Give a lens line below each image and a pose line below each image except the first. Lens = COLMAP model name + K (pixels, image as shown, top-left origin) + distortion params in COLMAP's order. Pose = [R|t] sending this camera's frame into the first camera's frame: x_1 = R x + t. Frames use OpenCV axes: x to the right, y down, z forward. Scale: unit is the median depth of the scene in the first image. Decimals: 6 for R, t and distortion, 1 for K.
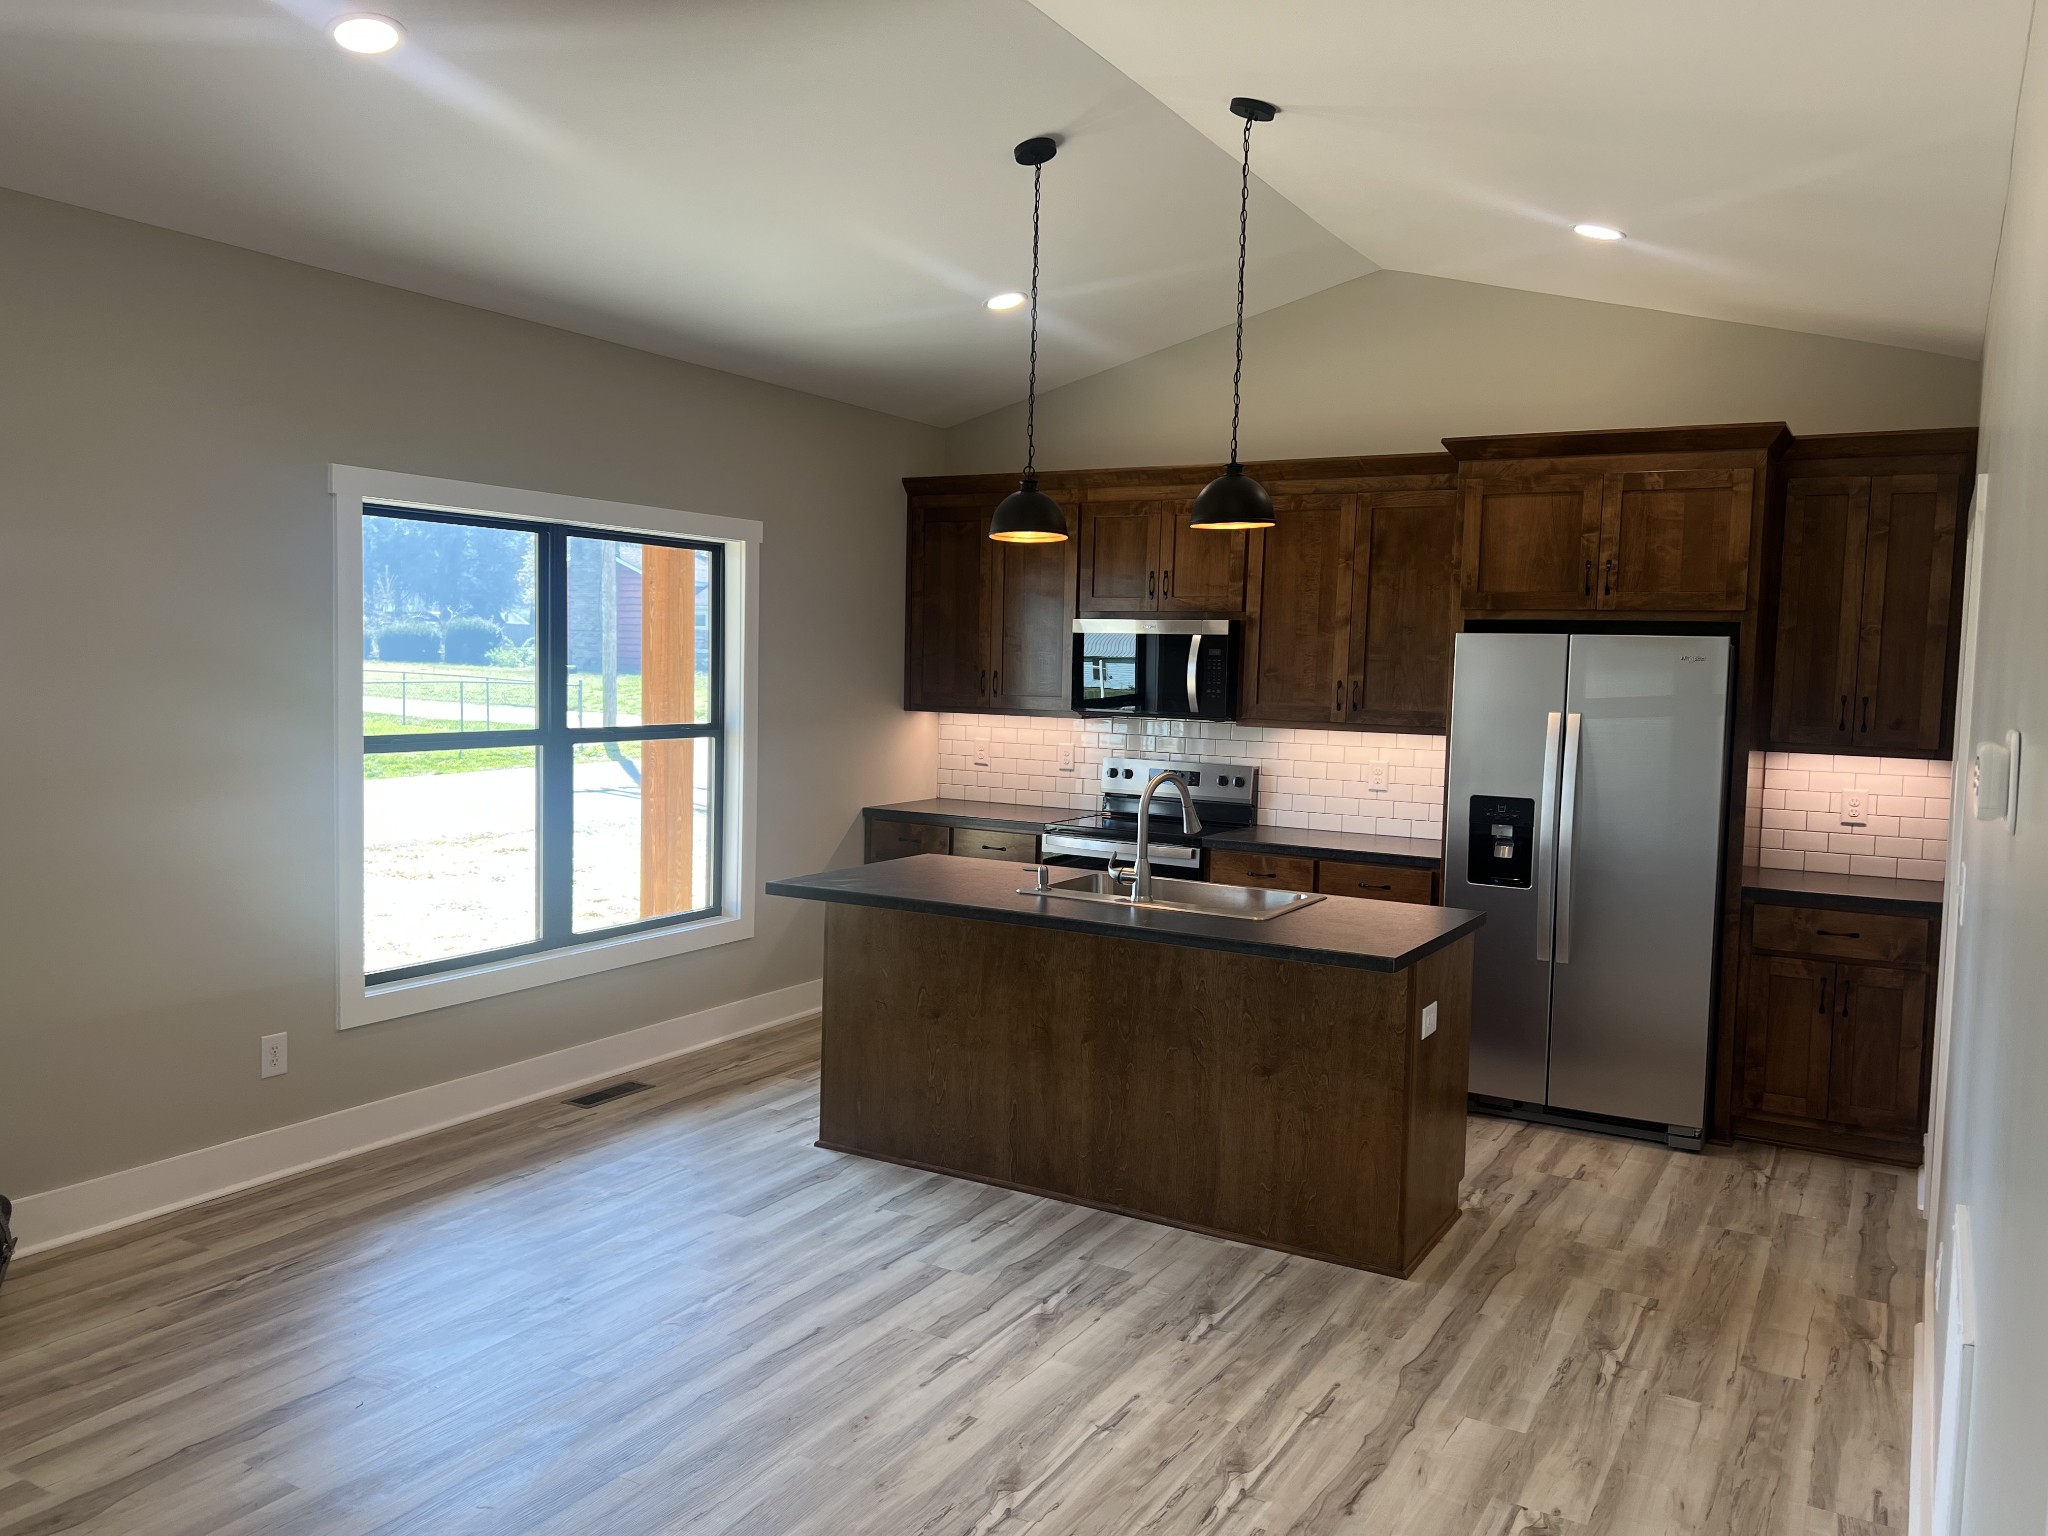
lens RADIAL K [[1536.0, 0, 1023.7], [0, 1536.0, 767.1], [0, 0, 1]] dist [0.033906, -0.031950]
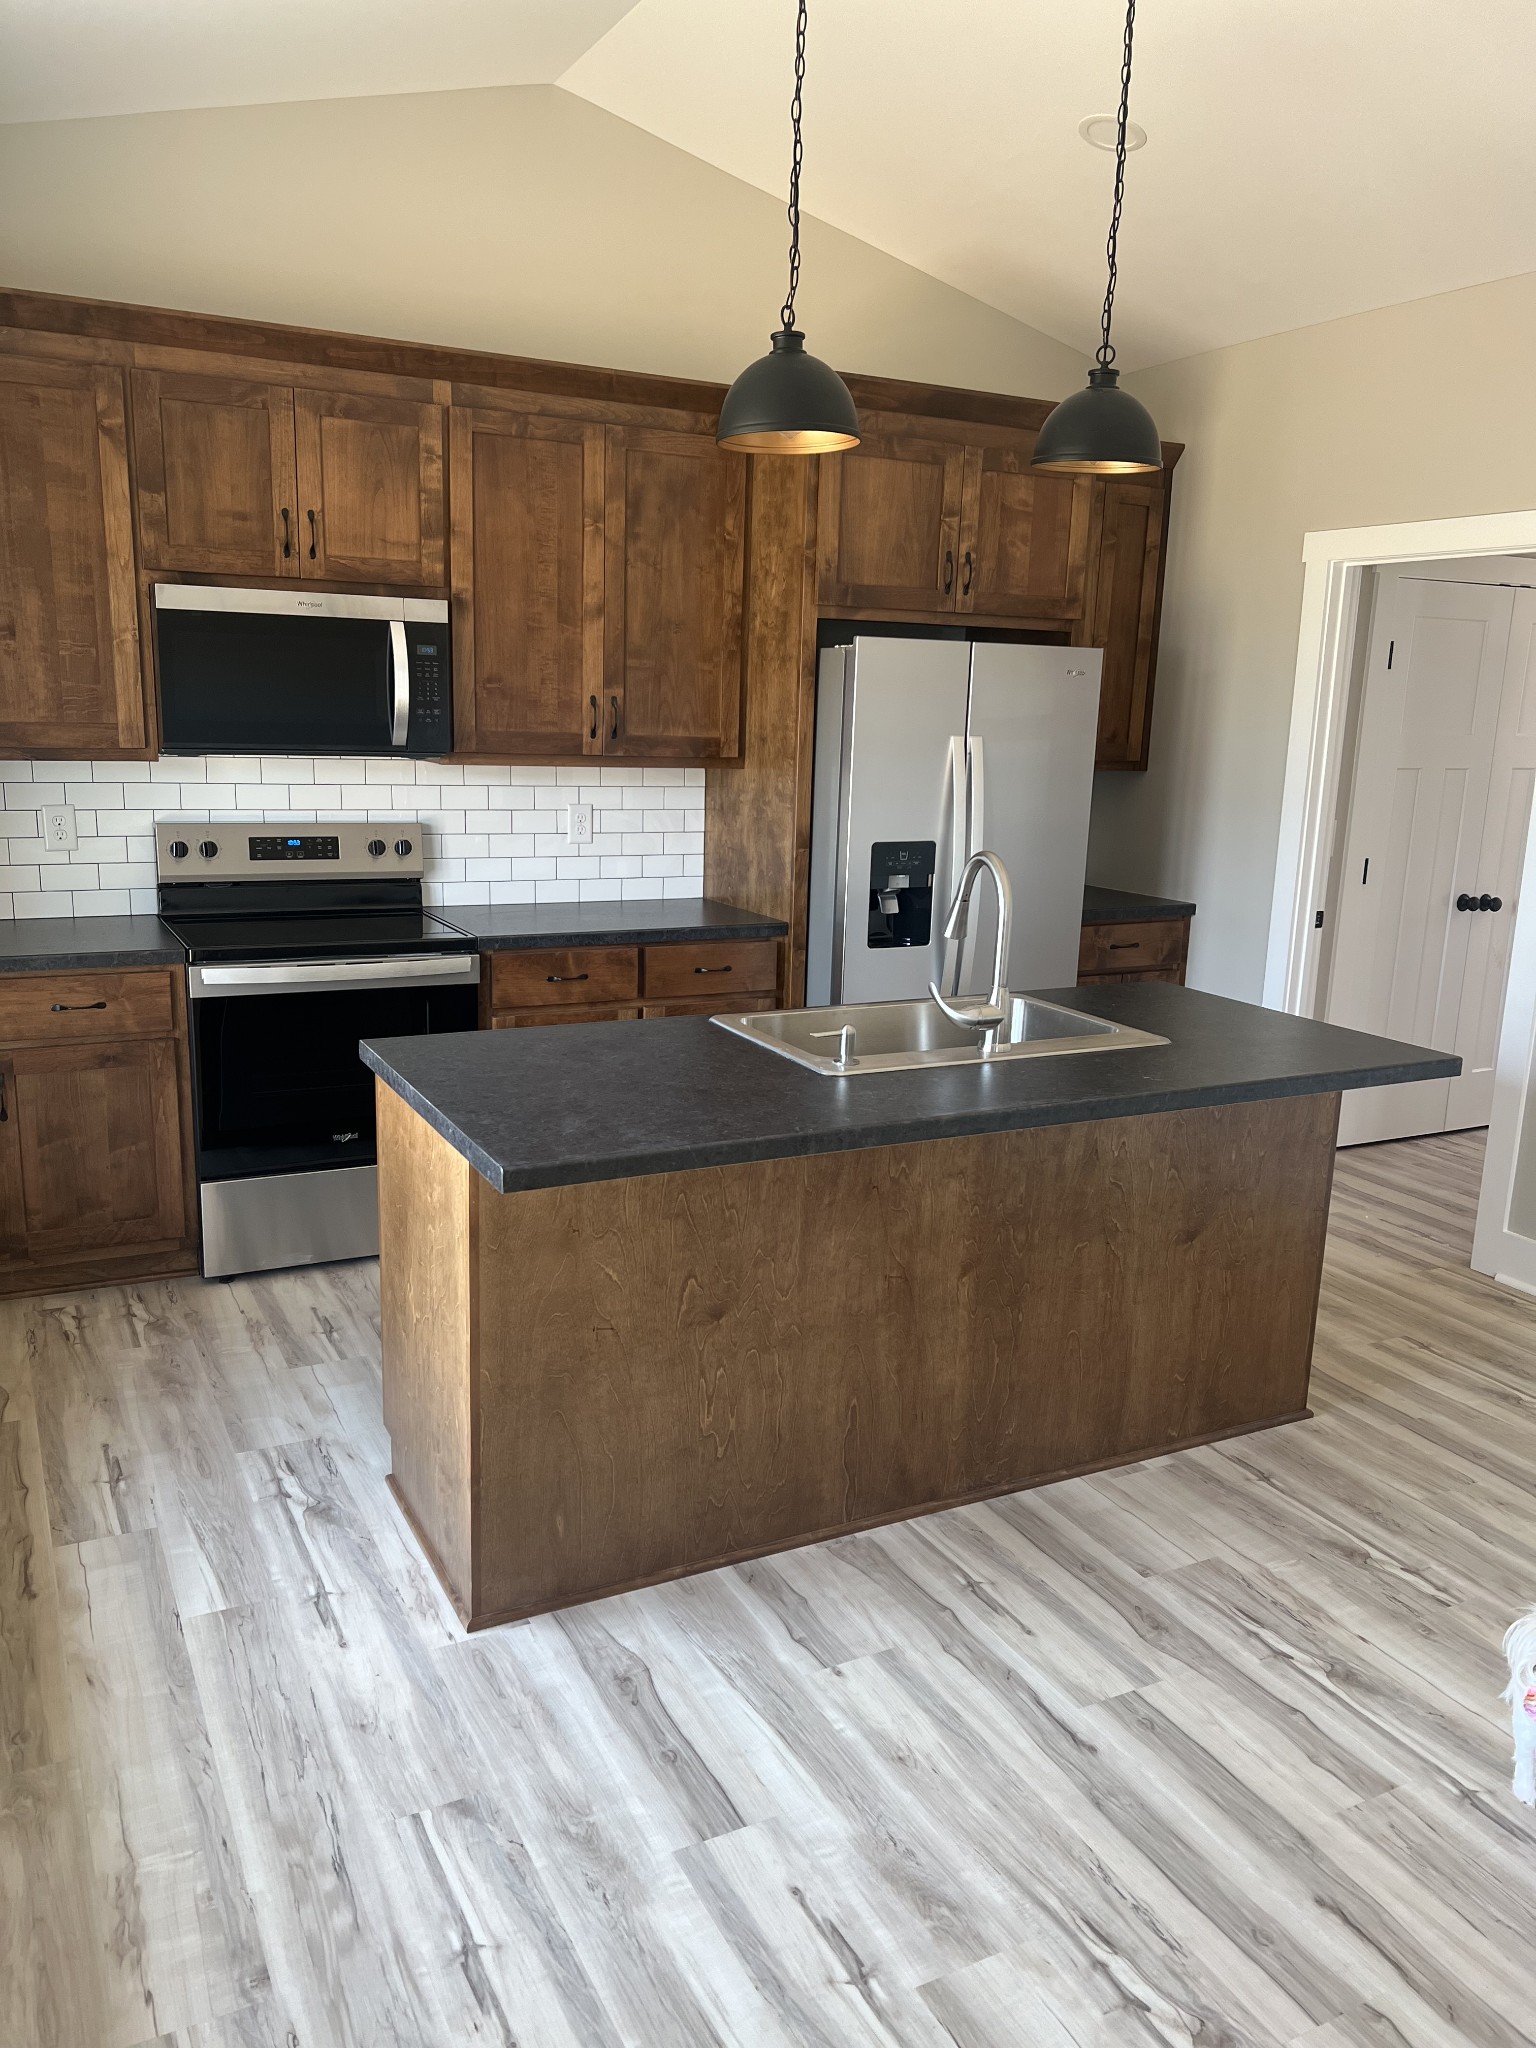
lens RADIAL K [[1536.0, 0, 811.1], [0, 1536.0, 1060.8], [0, 0, 1]] dist [0.033906, -0.031950]
pose [[0.533026, -0.202684, 0.821464, -0.482085], [0.043038, 0.976122, 0.212917, -0.049840], [-0.845004, -0.078136, 0.529021, 0.669601]]
